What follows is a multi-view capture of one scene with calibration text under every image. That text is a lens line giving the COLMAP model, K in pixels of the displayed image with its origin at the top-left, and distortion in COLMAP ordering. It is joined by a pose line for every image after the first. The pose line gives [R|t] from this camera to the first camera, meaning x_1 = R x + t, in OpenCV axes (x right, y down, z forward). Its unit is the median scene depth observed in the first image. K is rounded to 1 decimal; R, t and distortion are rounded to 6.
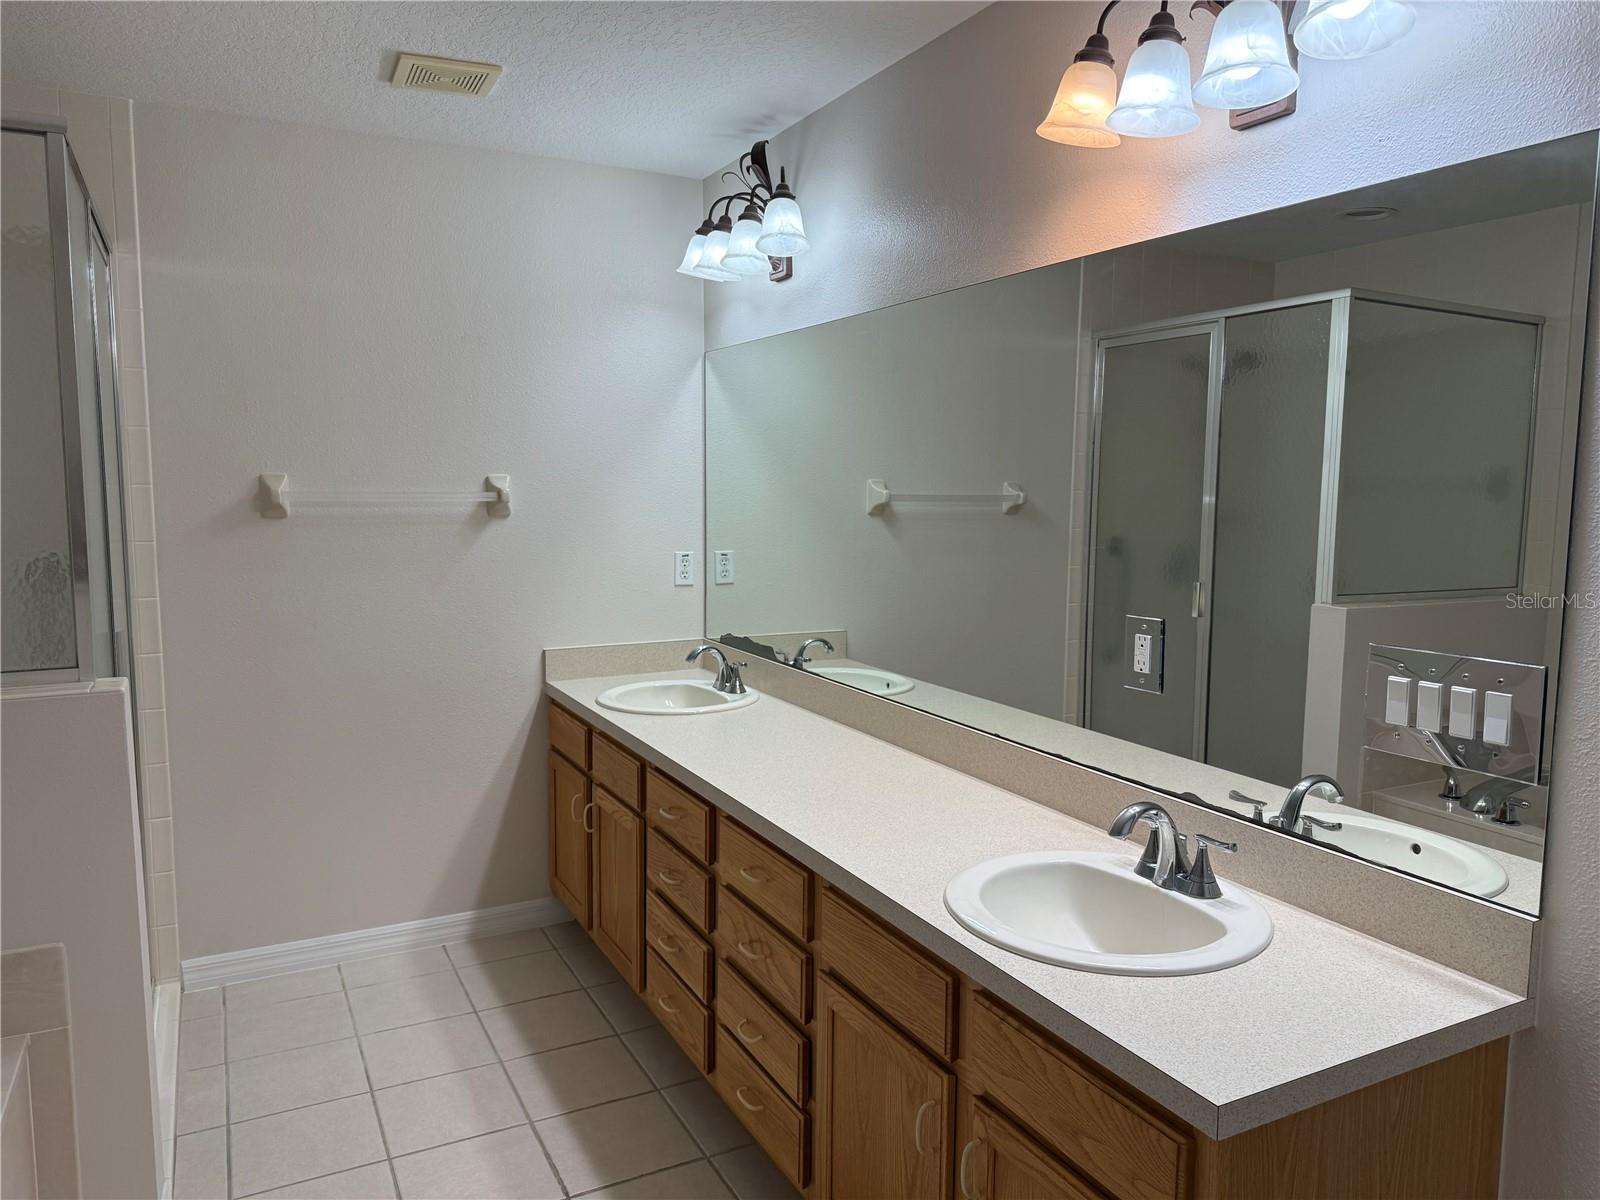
lens RADIAL K [[1138.8, 0, 800.0], [0, 1138.8, 600.0], [0, 0, 1]] dist [-0.007181, 0.000477]
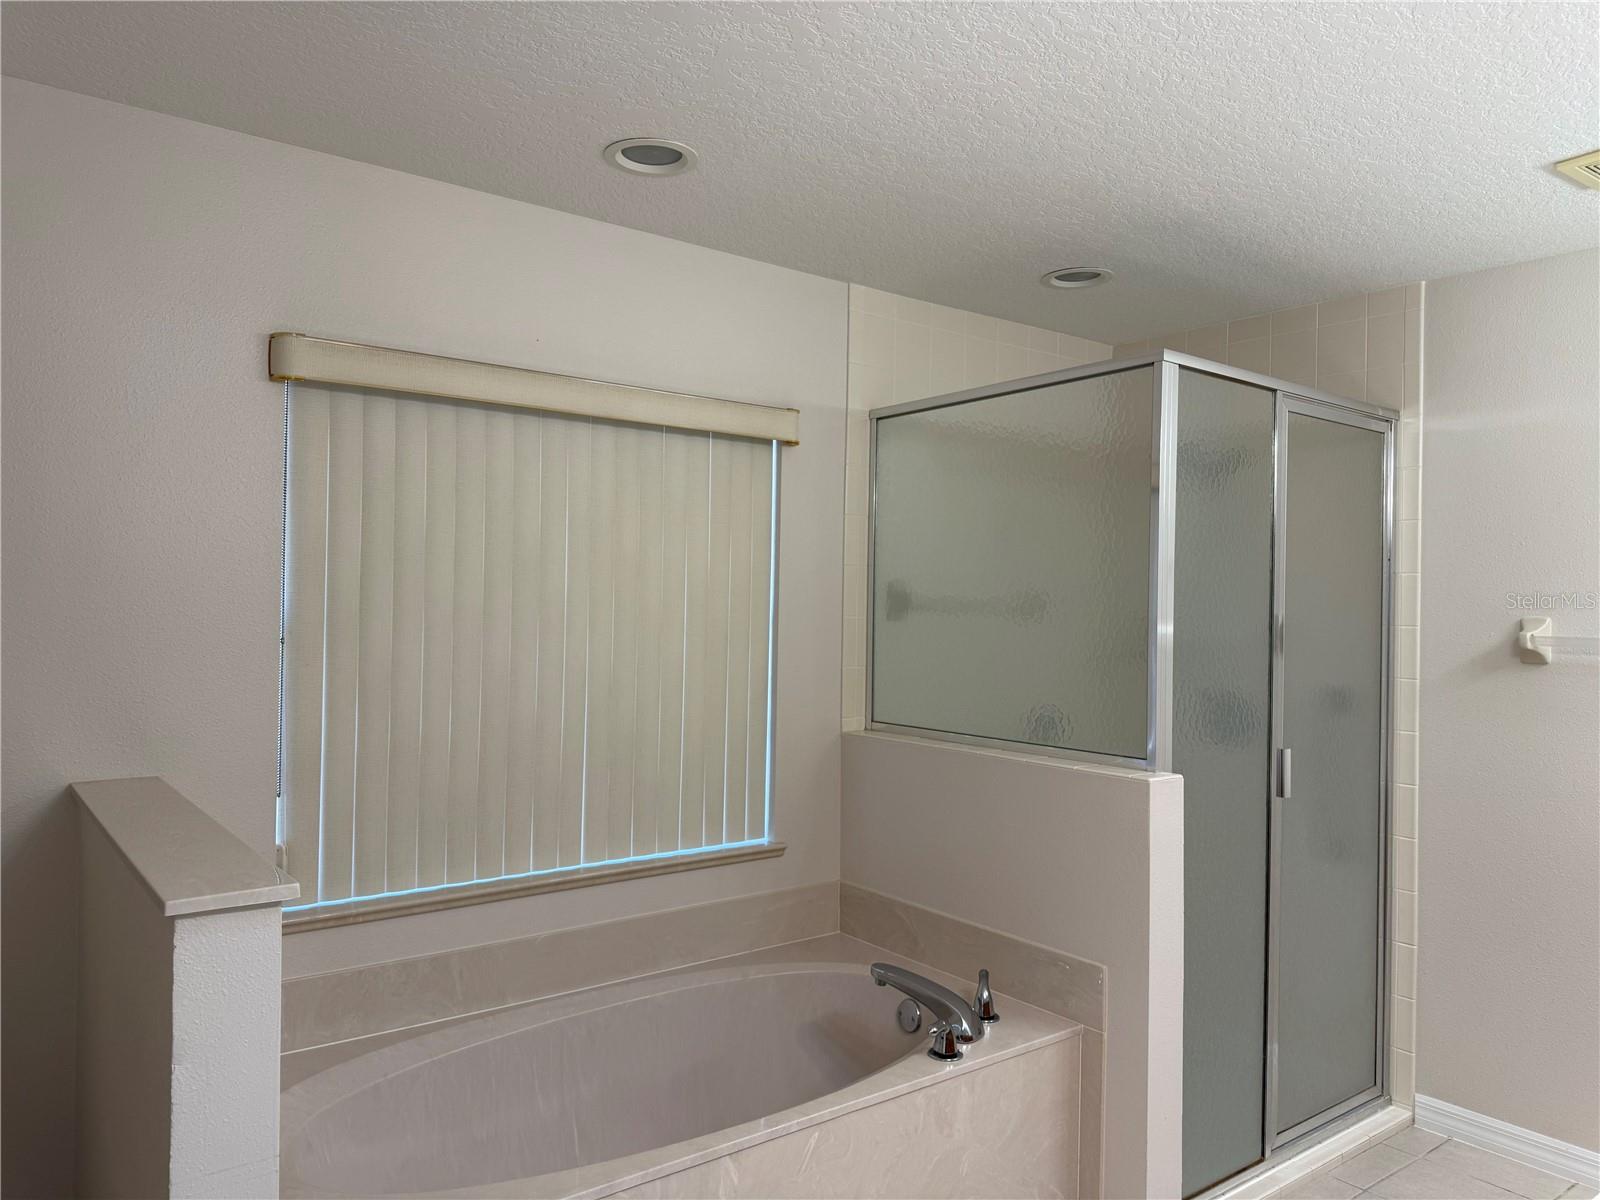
lens RADIAL K [[1138.8, 0, 800.0], [0, 1138.8, 600.0], [0, 0, 1]] dist [-0.007181, 0.000477]
pose [[0.185355, -0.008474, -0.982635, 0.378993], [-0.123559, 0.991826, -0.031860, -0.020540], [0.974873, 0.127319, 0.182793, 0.236837]]
